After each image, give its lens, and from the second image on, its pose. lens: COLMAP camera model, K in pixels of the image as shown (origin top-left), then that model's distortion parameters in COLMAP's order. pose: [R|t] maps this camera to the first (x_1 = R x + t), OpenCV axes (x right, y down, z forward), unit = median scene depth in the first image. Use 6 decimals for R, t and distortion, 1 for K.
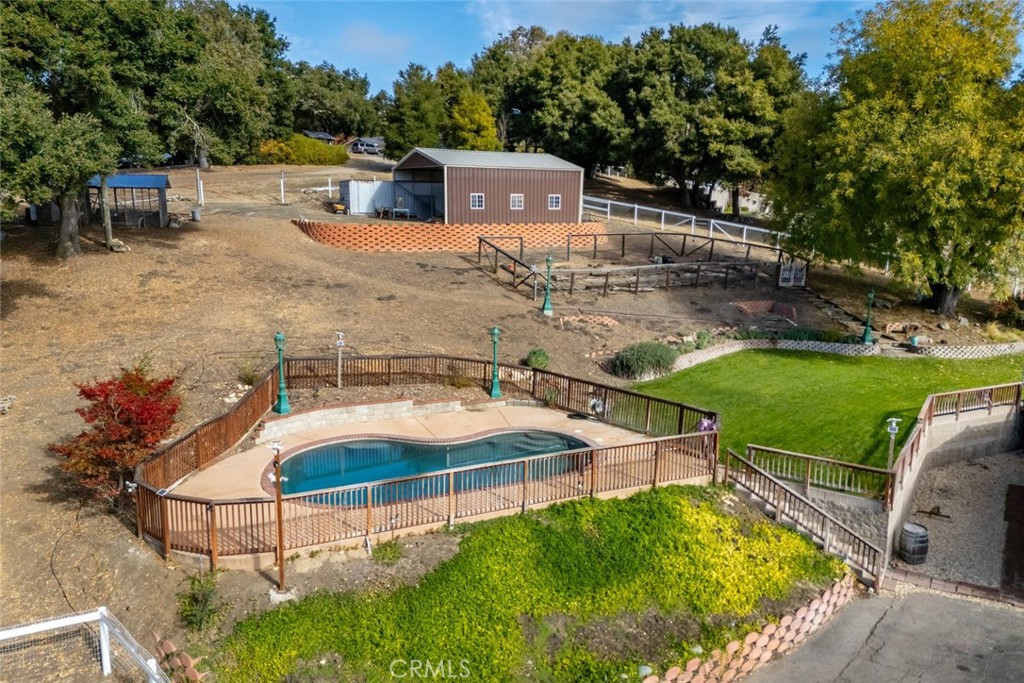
lens RADIAL K [[742.2, 0, 509.4], [0, 742.2, 324.9], [0, 0, 1]] dist [0.086658, -0.080875]
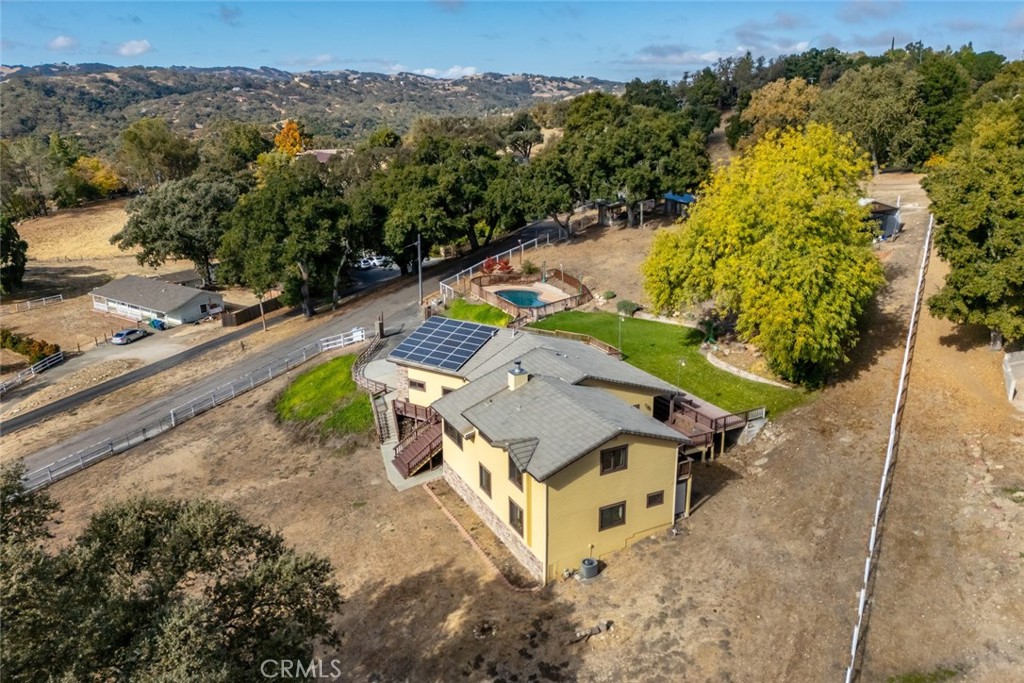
lens RADIAL K [[758.2, 0, 521.1], [0, 758.2, 340.6], [0, 0, 1]] dist [0.072377, -0.047571]
pose [[0.046643, 0.291012, -0.955582, 2.482379], [-0.166590, 0.945492, 0.279808, -0.467706], [0.984922, 0.146140, 0.092580, 0.466036]]
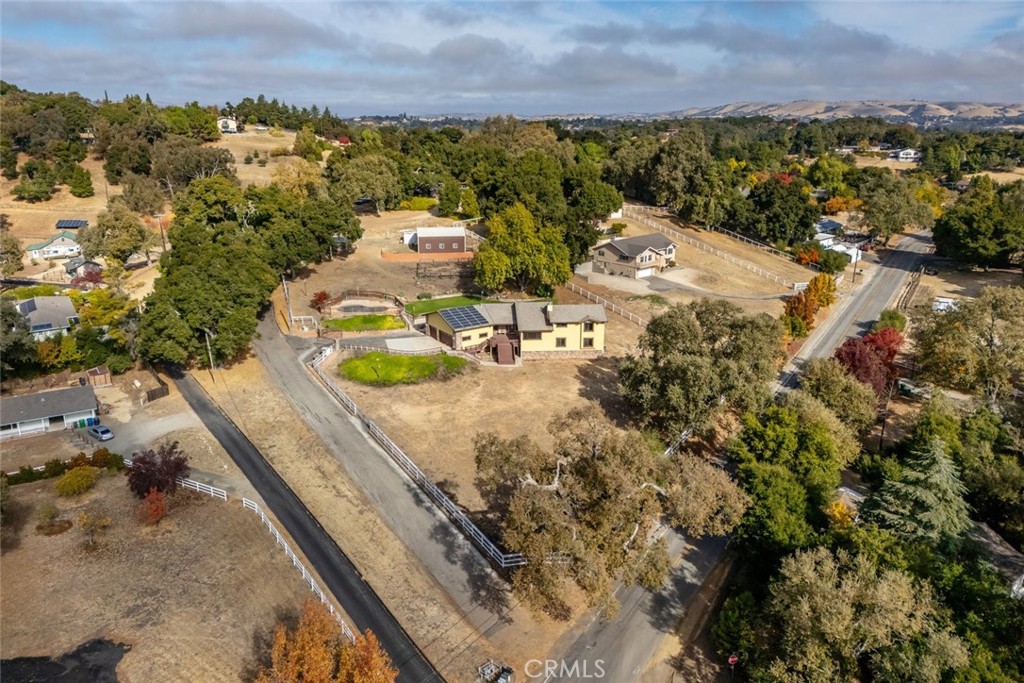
lens RADIAL K [[742.5, 0, 512.0], [0, 742.5, 341.5], [0, 0, 1]] dist [0.075699, -0.082858]
pose [[0.930818, 0.103234, -0.350601, 2.323084], [-0.057125, 0.988584, 0.139425, -0.346374], [0.360992, -0.109751, 0.926088, -3.089523]]
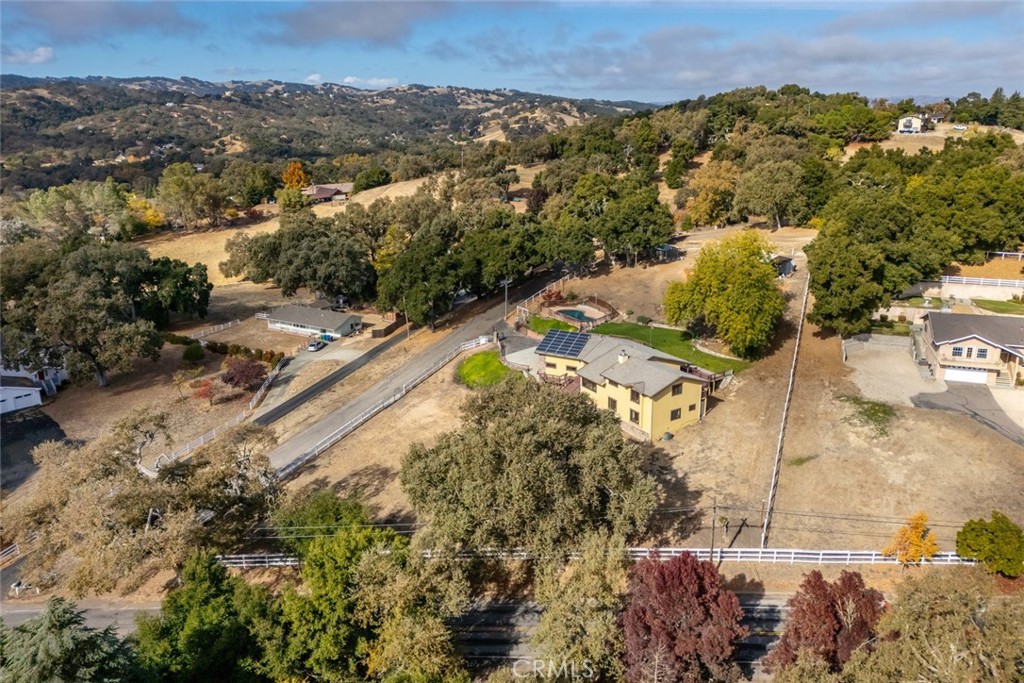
lens RADIAL K [[742.2, 0, 509.4], [0, 742.2, 324.9], [0, 0, 1]] dist [0.086658, -0.080875]
pose [[0.132307, 0.266560, -0.954694, 3.954067], [-0.160522, 0.956209, 0.244738, -0.799893], [0.978124, 0.120869, 0.169302, -0.390777]]
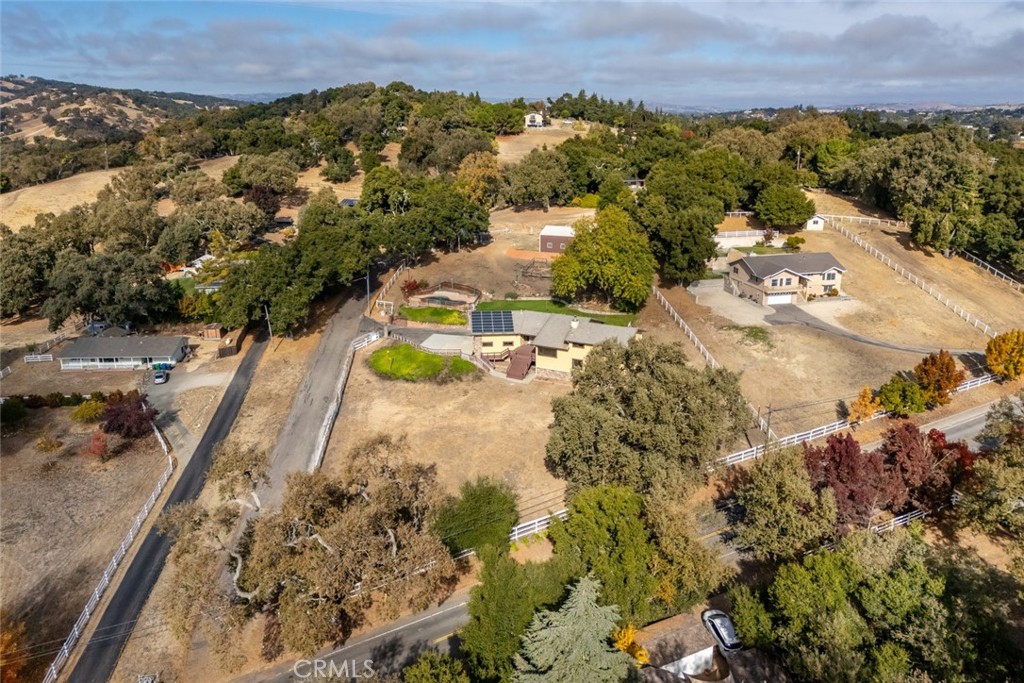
lens RADIAL K [[742.2, 0, 509.4], [0, 742.2, 324.9], [0, 0, 1]] dist [0.086658, -0.080875]
pose [[0.633483, 0.212110, -0.744116, 3.511344], [-0.123782, 0.977088, 0.173141, -0.548889], [0.763791, -0.017574, 0.645224, -1.868603]]
